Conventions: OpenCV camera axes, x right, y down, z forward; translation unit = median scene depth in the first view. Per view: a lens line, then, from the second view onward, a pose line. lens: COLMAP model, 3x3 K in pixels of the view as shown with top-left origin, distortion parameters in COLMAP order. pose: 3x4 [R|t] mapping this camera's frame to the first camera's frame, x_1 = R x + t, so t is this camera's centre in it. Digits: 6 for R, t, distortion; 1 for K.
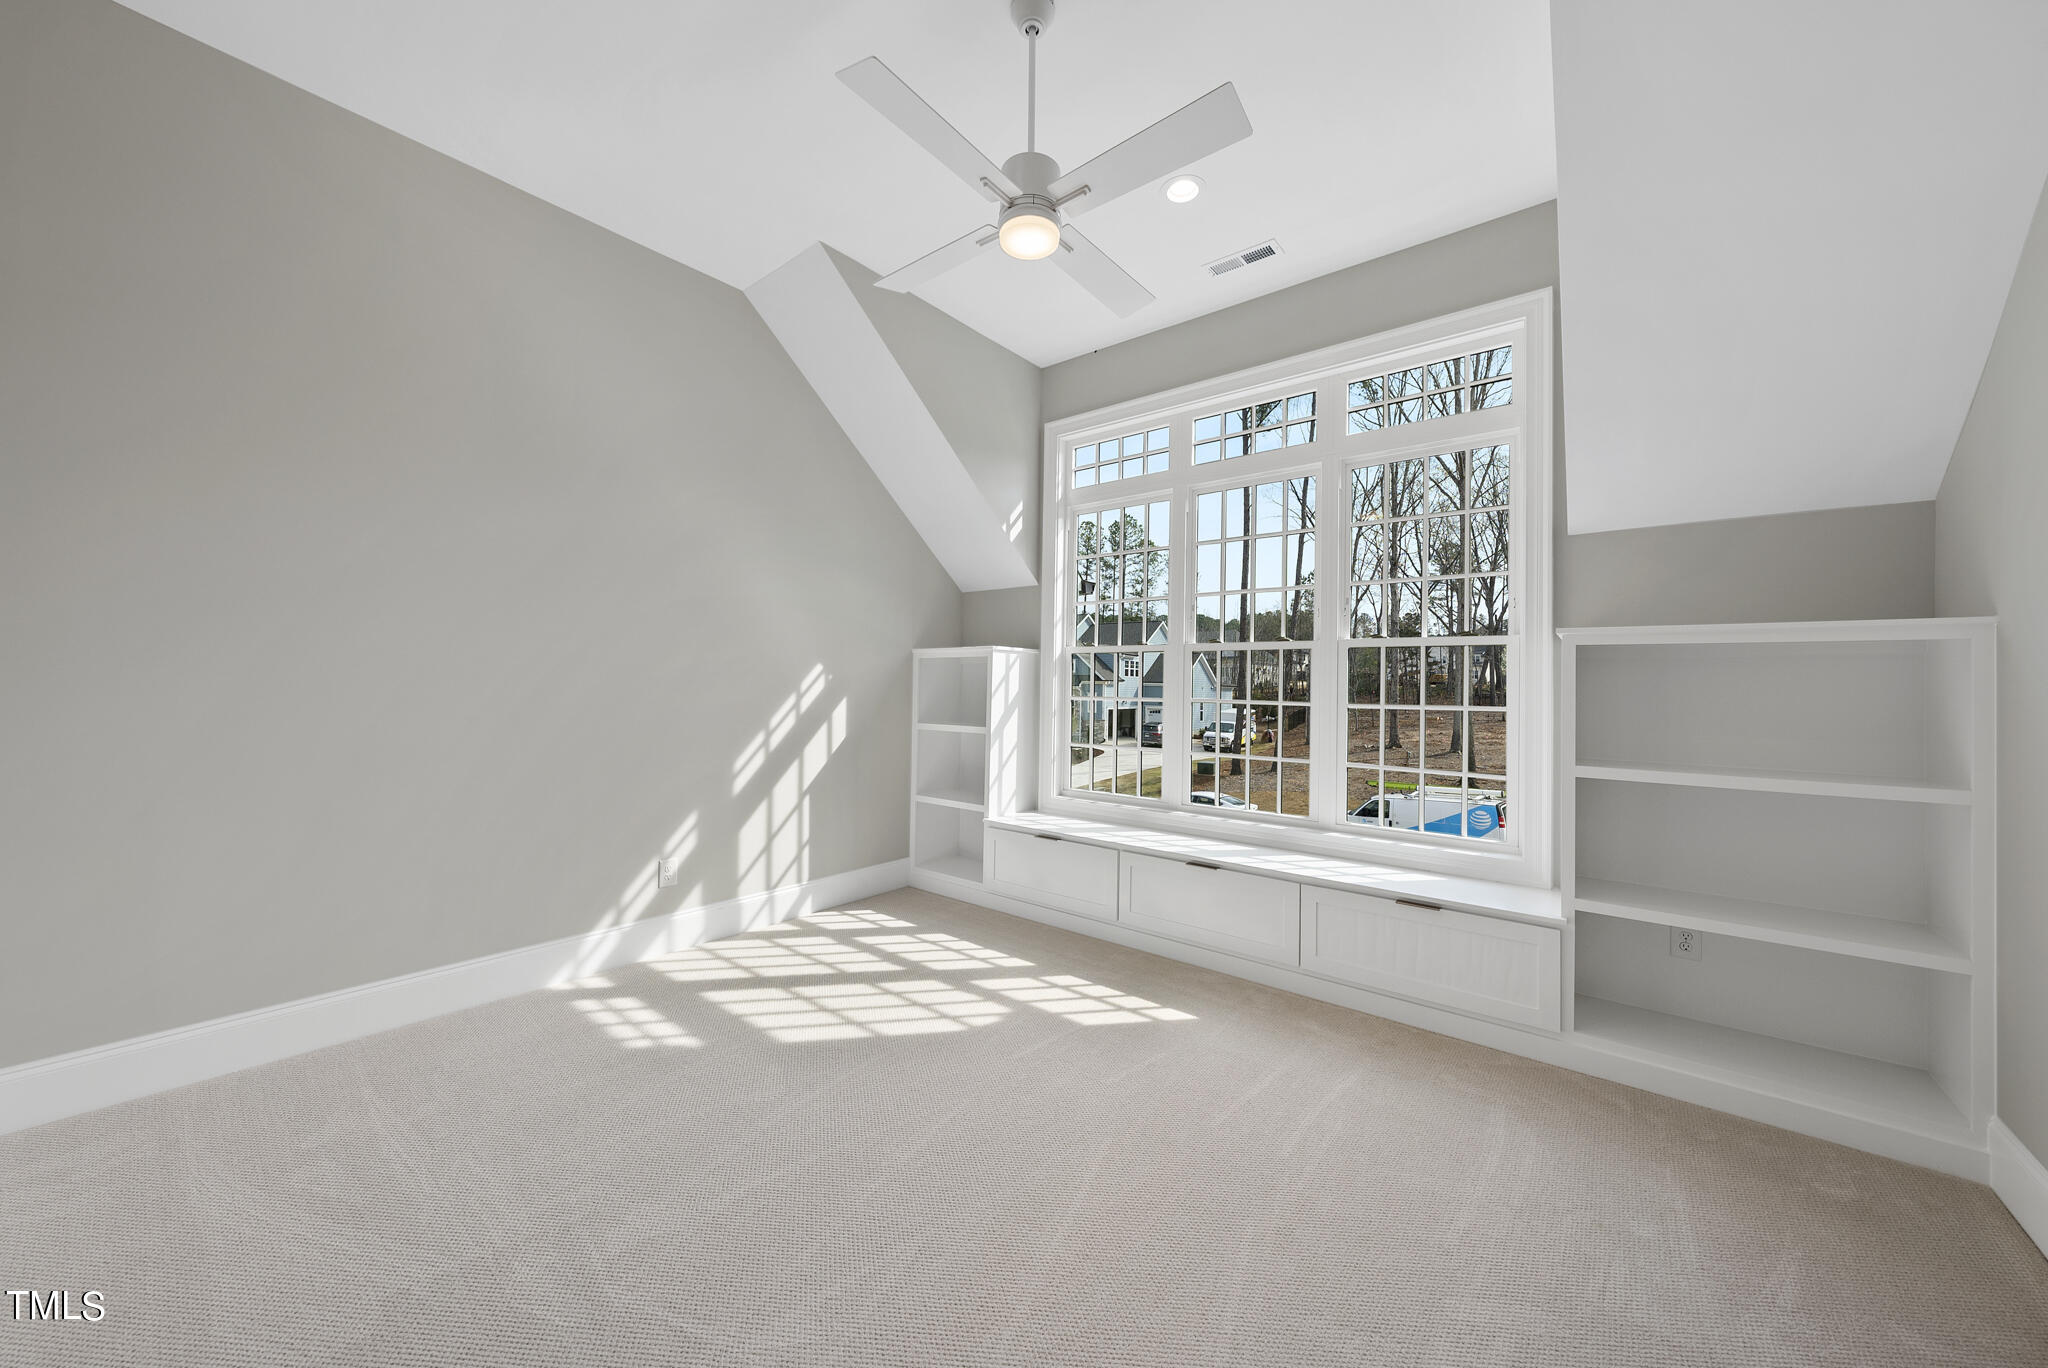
lens RADIAL K [[703.4, 0, 1036.3], [0, 703.4, 684.8], [0, 0, 1]] dist [-0.002224, 0.000430]
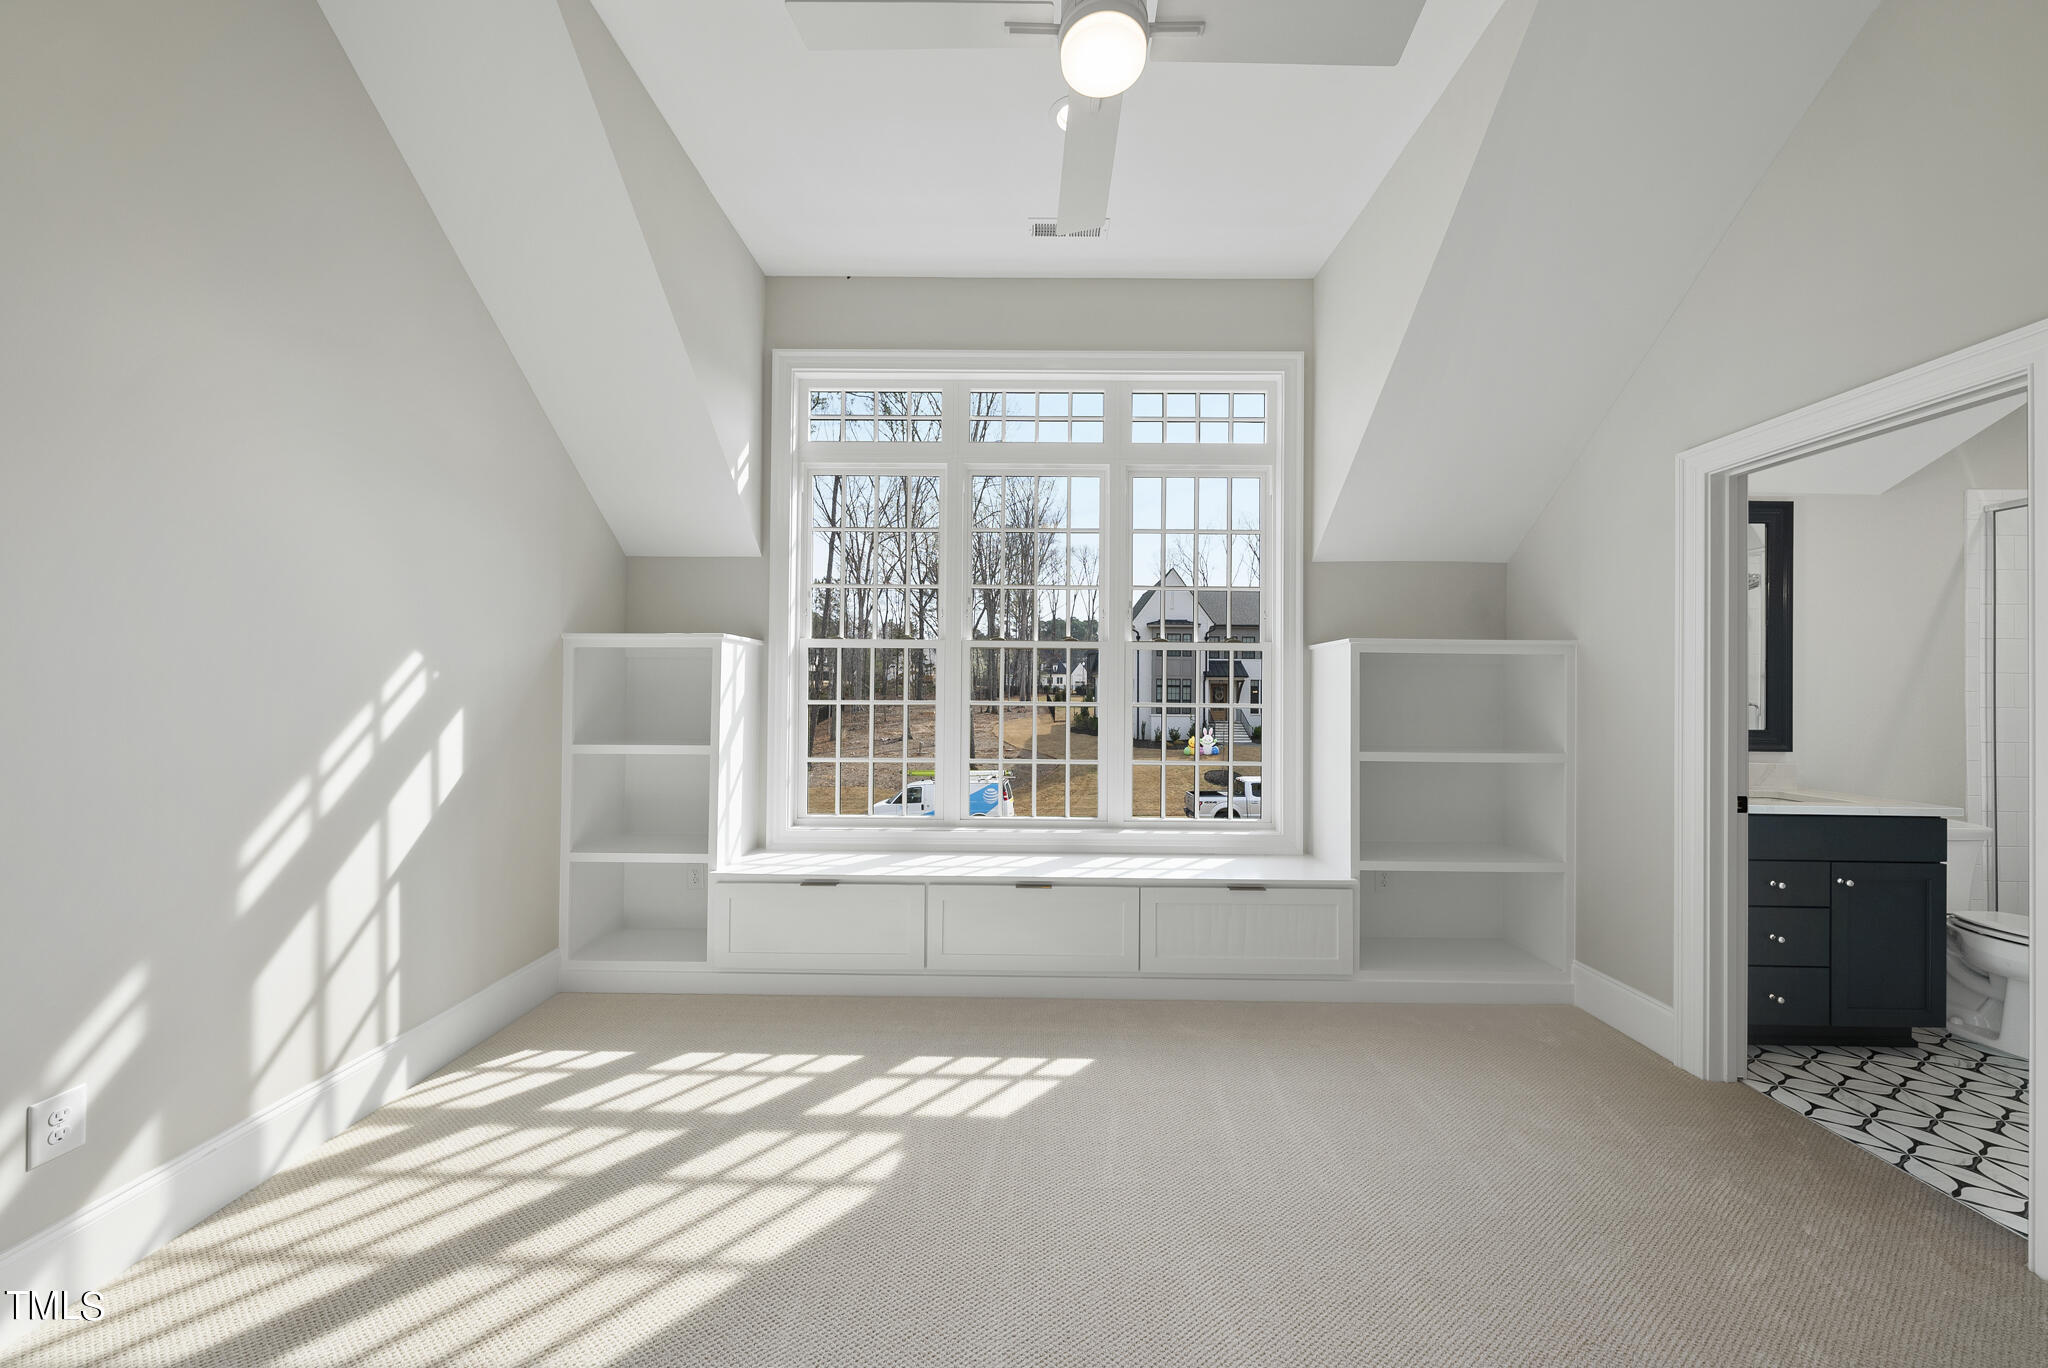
lens RADIAL K [[703.4, 0, 1024.3], [0, 703.4, 674.2], [0, 0, 1]] dist [-0.002224, 0.000430]
pose [[0.790304, 0.002195, 0.612711, -0.311136], [0.000732, 0.999989, -0.004528, -0.010791], [-0.612714, 0.004027, 0.790294, 0.275253]]
